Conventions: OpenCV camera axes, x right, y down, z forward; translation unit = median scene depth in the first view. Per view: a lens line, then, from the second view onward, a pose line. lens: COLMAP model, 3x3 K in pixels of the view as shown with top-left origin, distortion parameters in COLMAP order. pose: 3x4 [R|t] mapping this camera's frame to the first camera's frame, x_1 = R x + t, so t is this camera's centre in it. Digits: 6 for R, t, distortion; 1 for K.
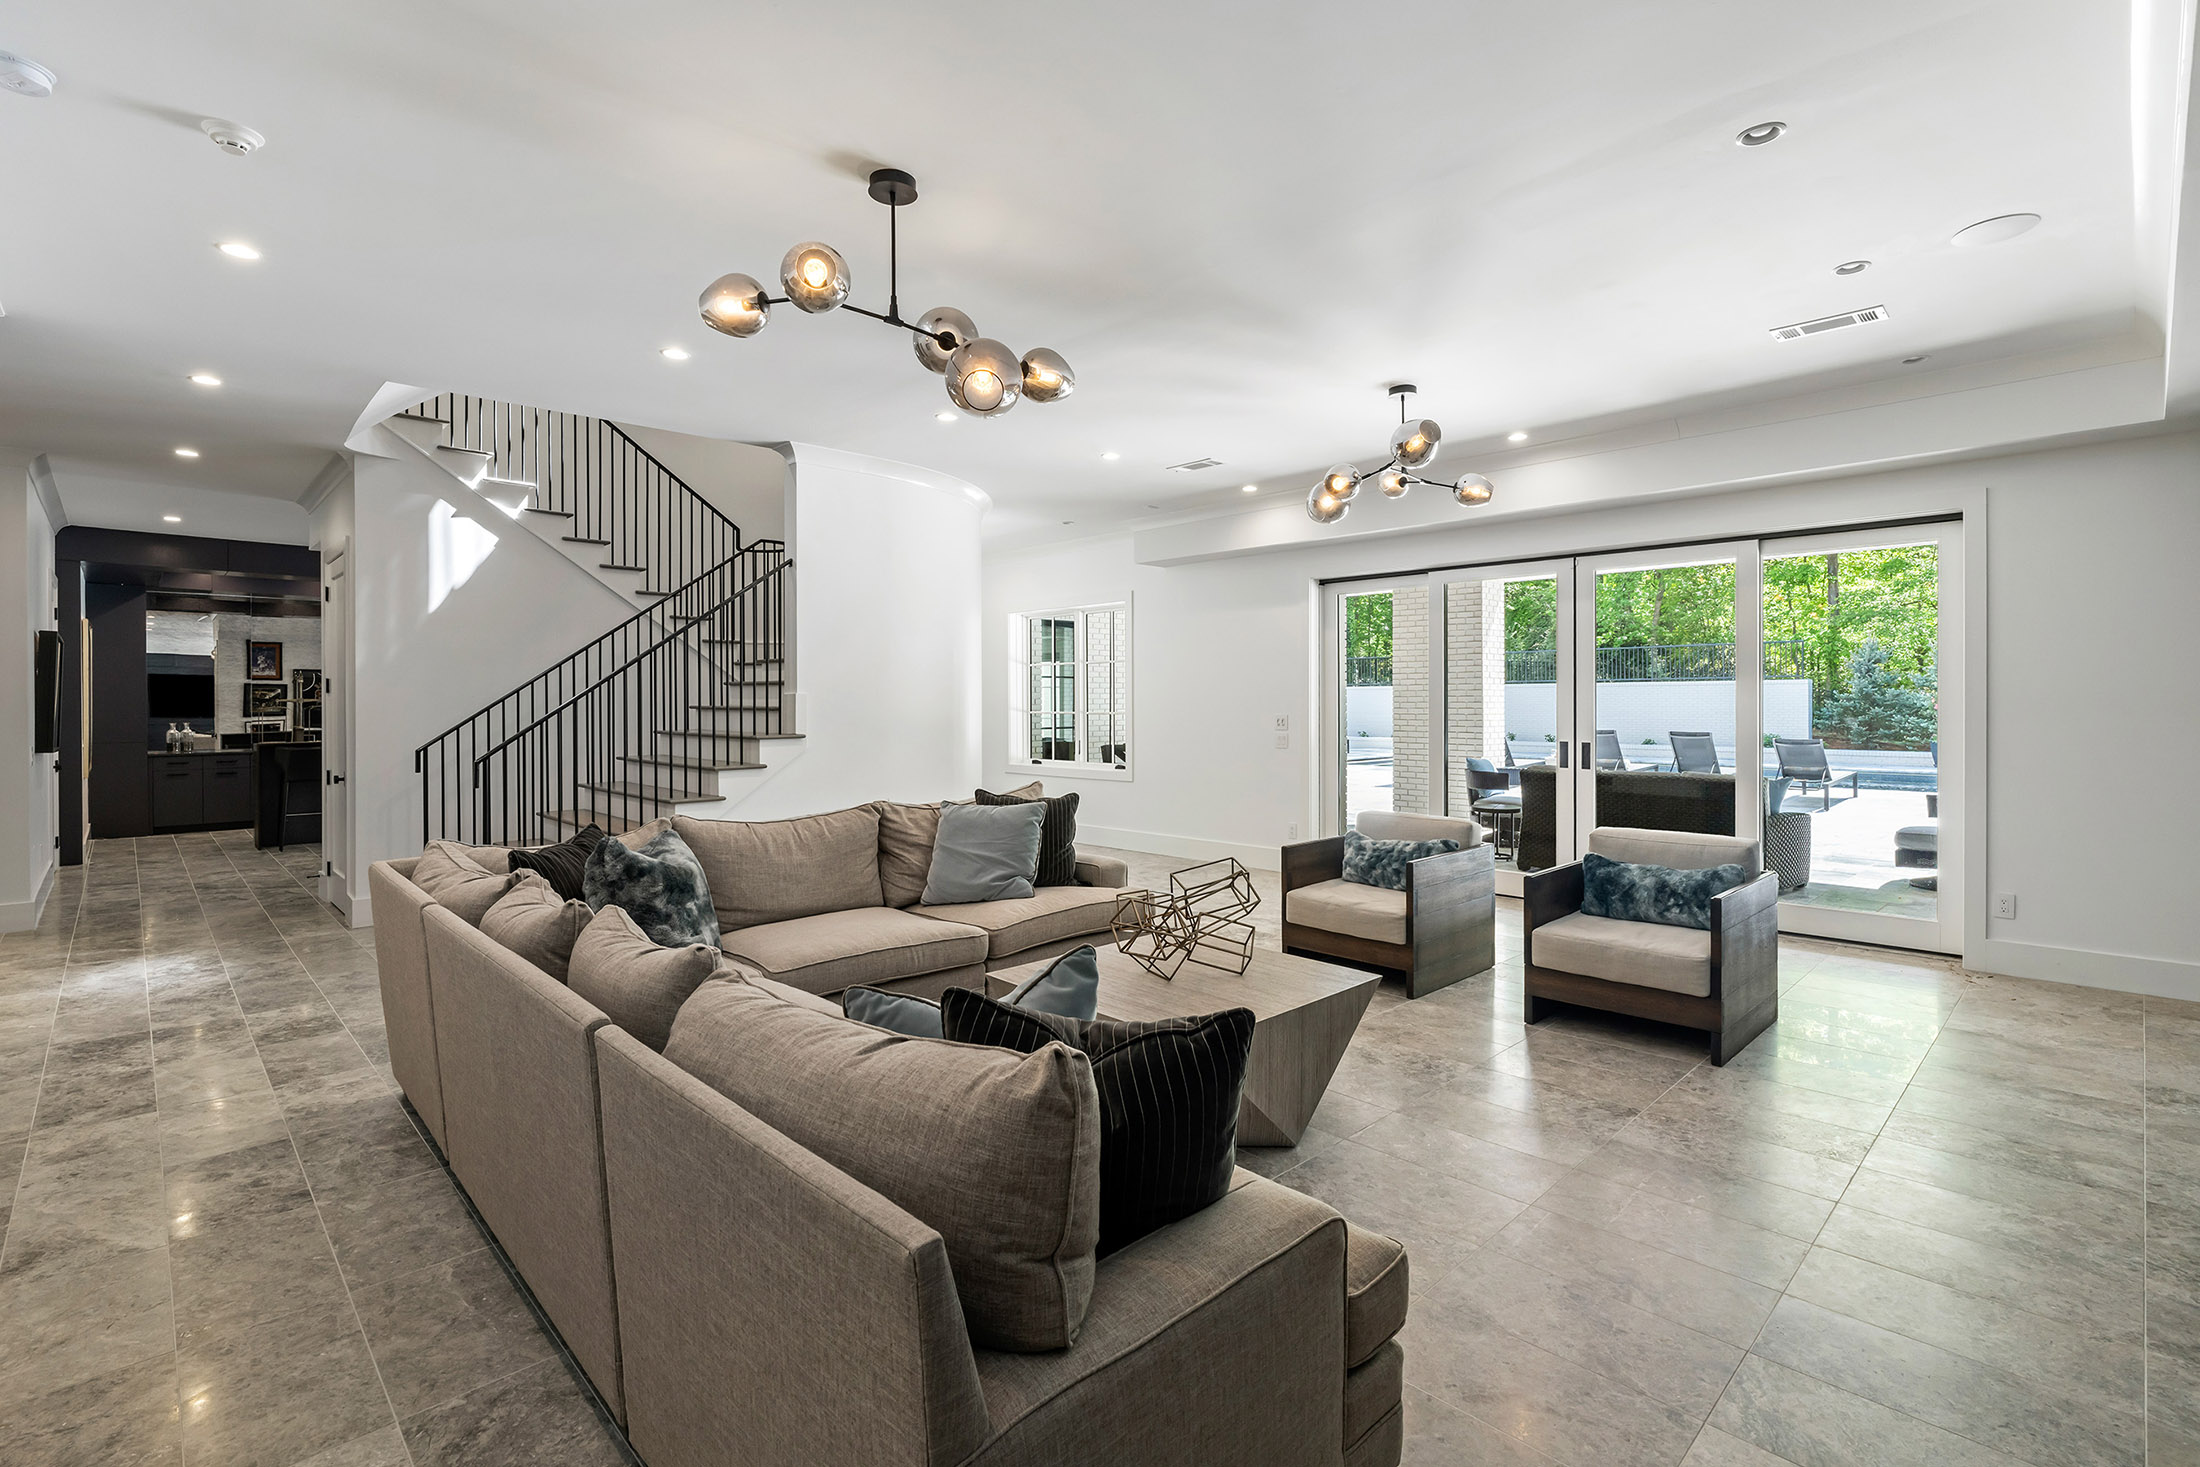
lens RADIAL K [[1006.1, 0, 1099.0], [0, 1006.1, 713.9], [0, 0, 1]] dist [-0.000961, 0.001530]
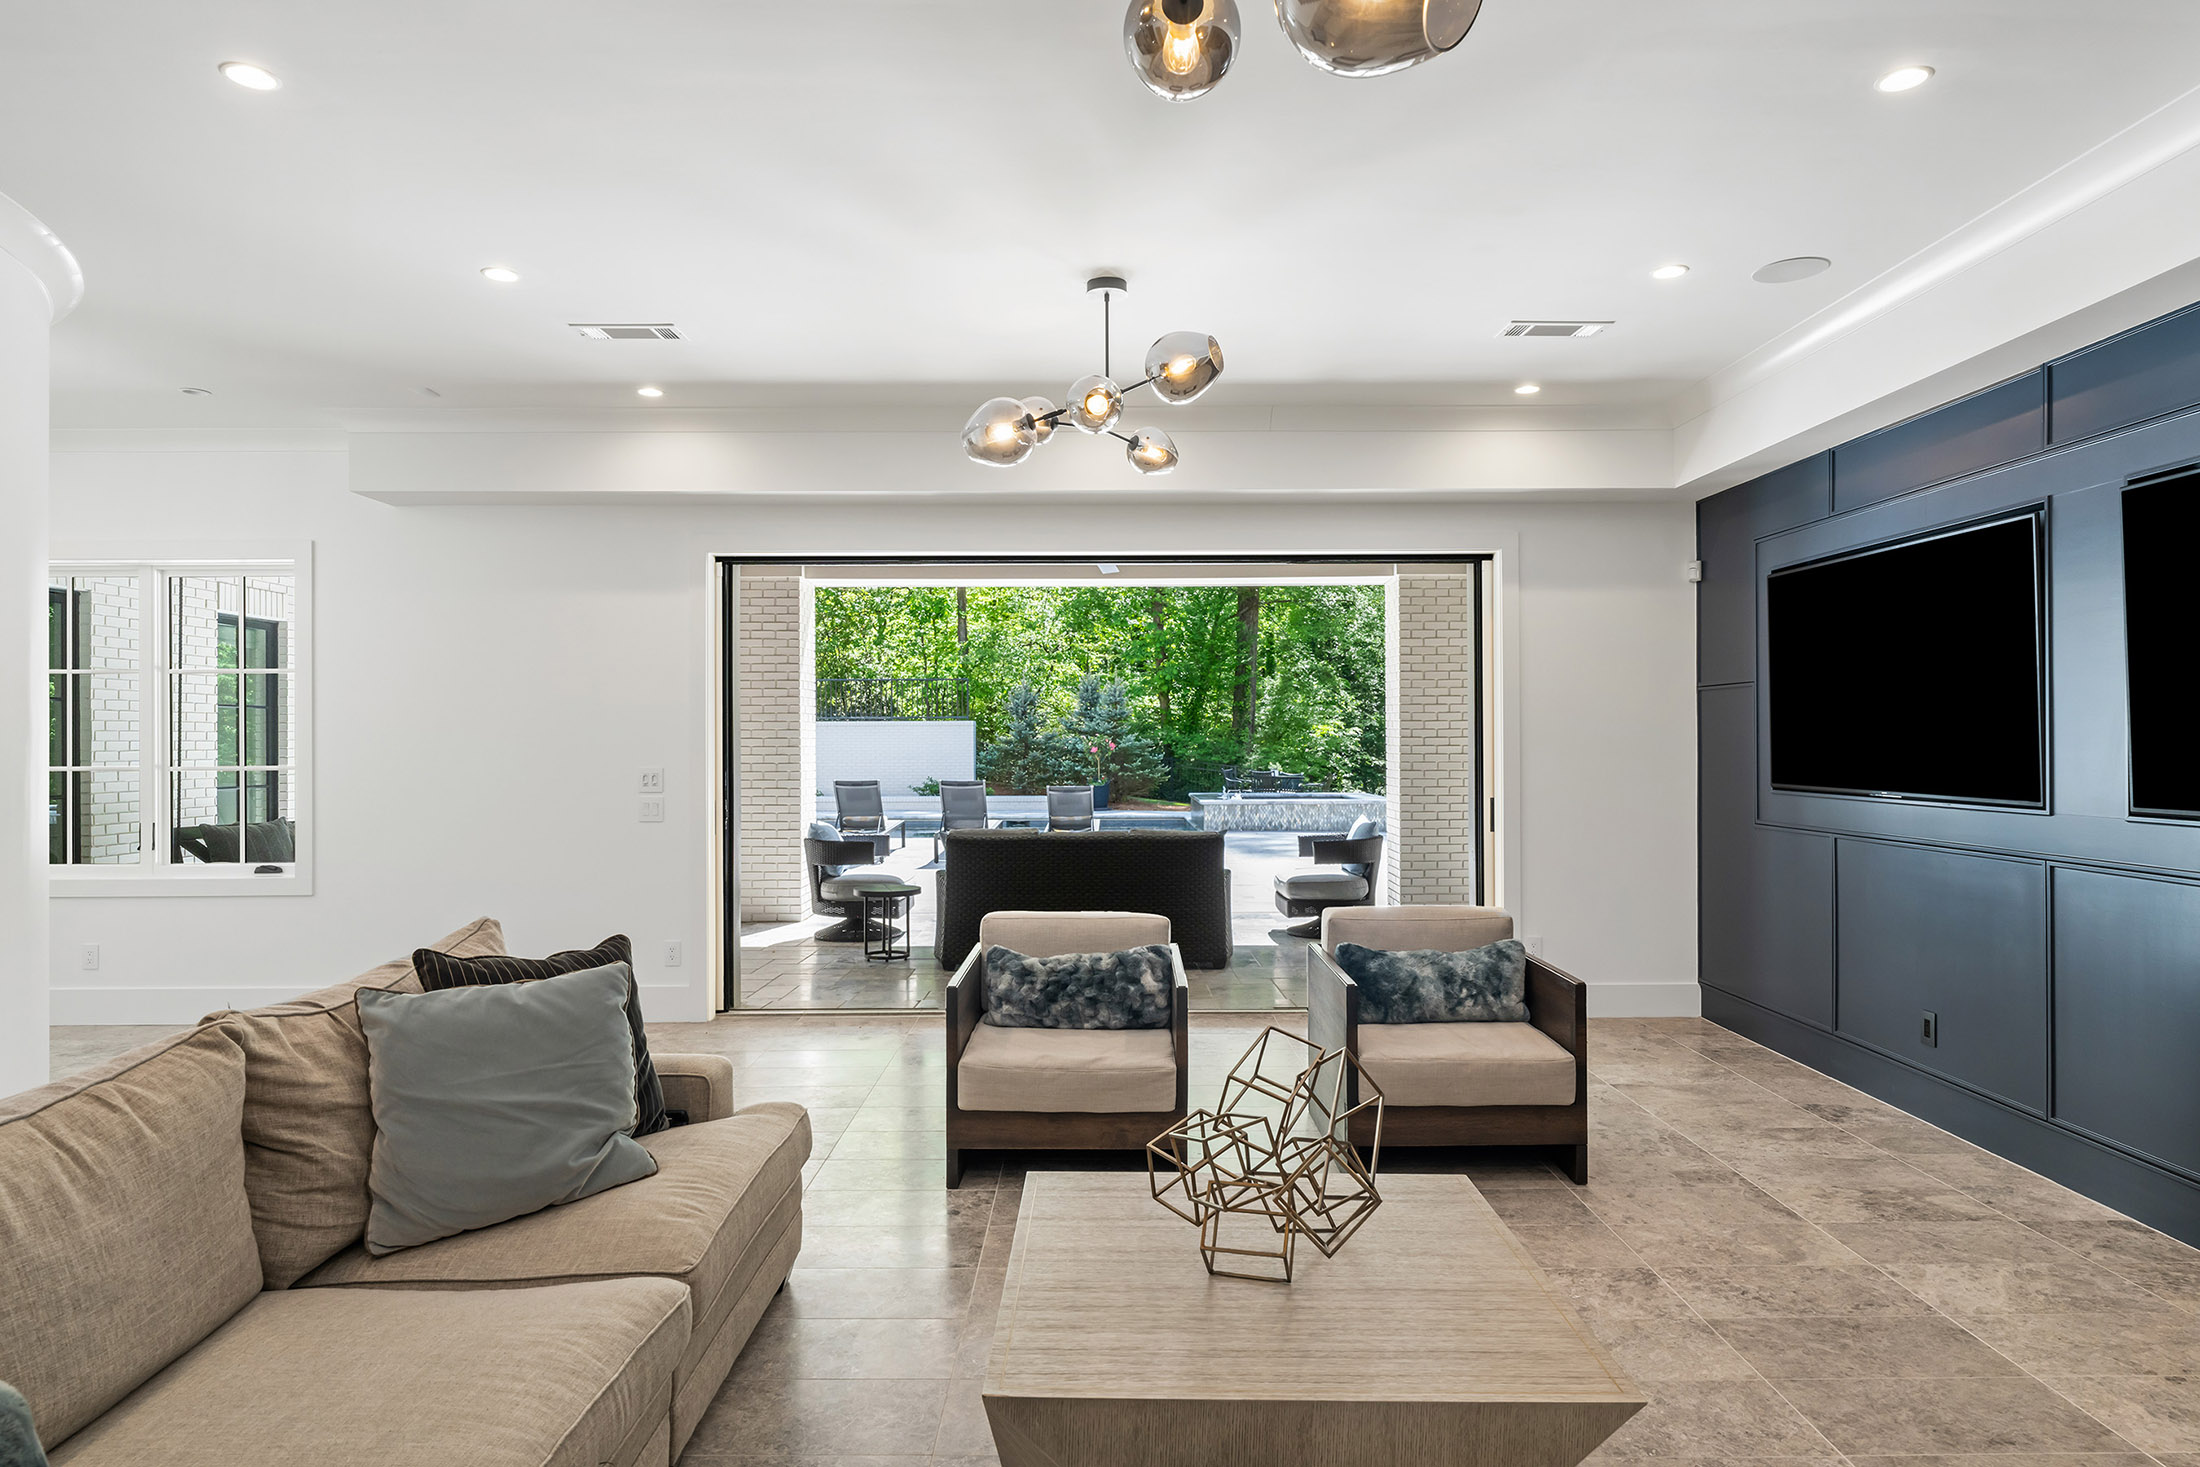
lens RADIAL K [[1301.2, 0, 1101.9], [0, 1301.2, 739.5], [0, 0, 1]] dist [0.007807, 0.001225]
pose [[0.690993, 0.001852, 0.722859, -0.331251], [0.009961, 0.999877, -0.012084, -0.007011], [-0.722793, 0.015550, 0.690890, 0.401905]]
